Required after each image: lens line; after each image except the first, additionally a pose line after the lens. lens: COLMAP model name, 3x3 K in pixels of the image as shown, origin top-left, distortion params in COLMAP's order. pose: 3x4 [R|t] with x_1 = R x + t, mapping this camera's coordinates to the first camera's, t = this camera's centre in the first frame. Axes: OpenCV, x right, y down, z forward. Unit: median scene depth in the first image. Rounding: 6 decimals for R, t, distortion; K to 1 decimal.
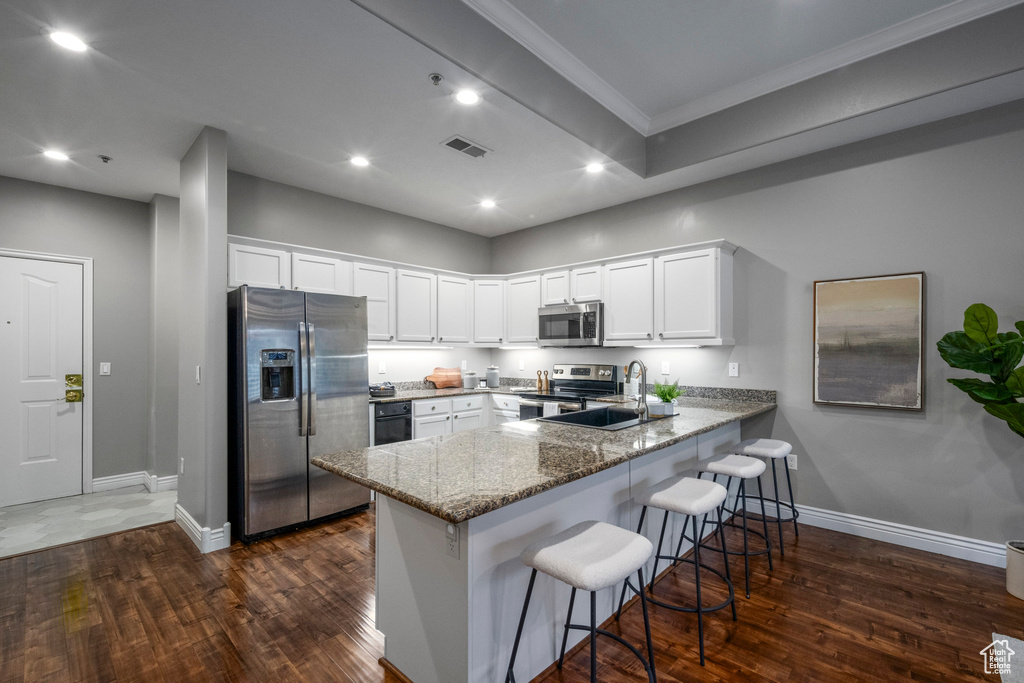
lens RADIAL K [[452.3, 0, 512.9], [0, 452.3, 349.5], [0, 0, 1]] dist [0.003376, -0.000971]
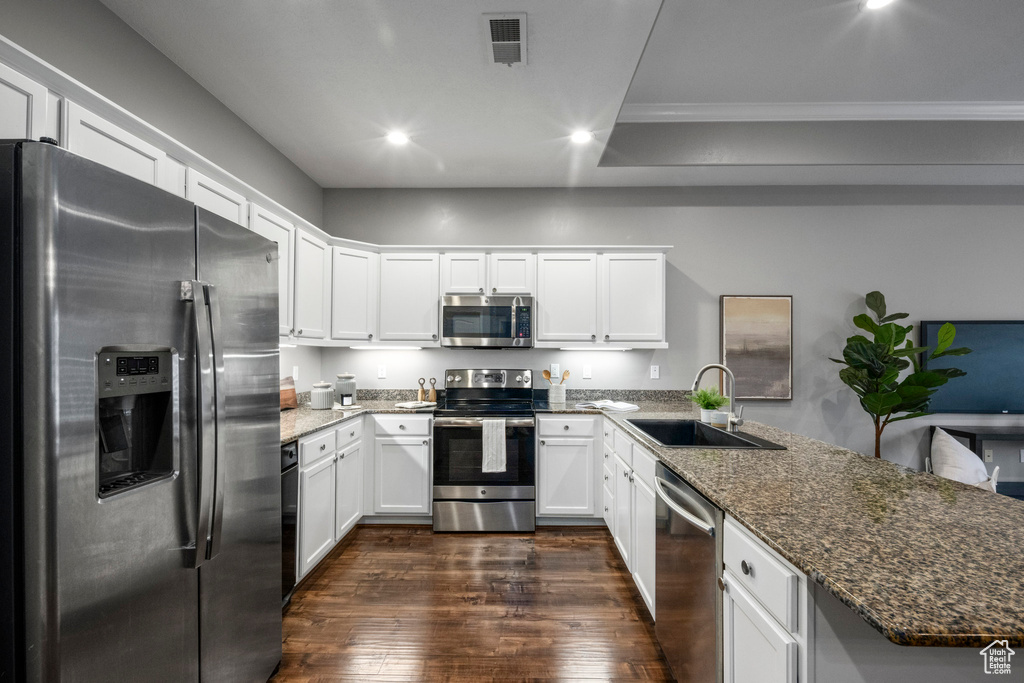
lens RADIAL K [[452.3, 0, 514.4], [0, 452.3, 343.2], [0, 0, 1]] dist [0.003376, -0.000971]
pose [[0.733828, 0.021471, 0.678996, -0.409936], [-0.009863, 0.999732, -0.020953, 0.002539], [-0.679264, 0.008678, 0.733843, 0.400623]]
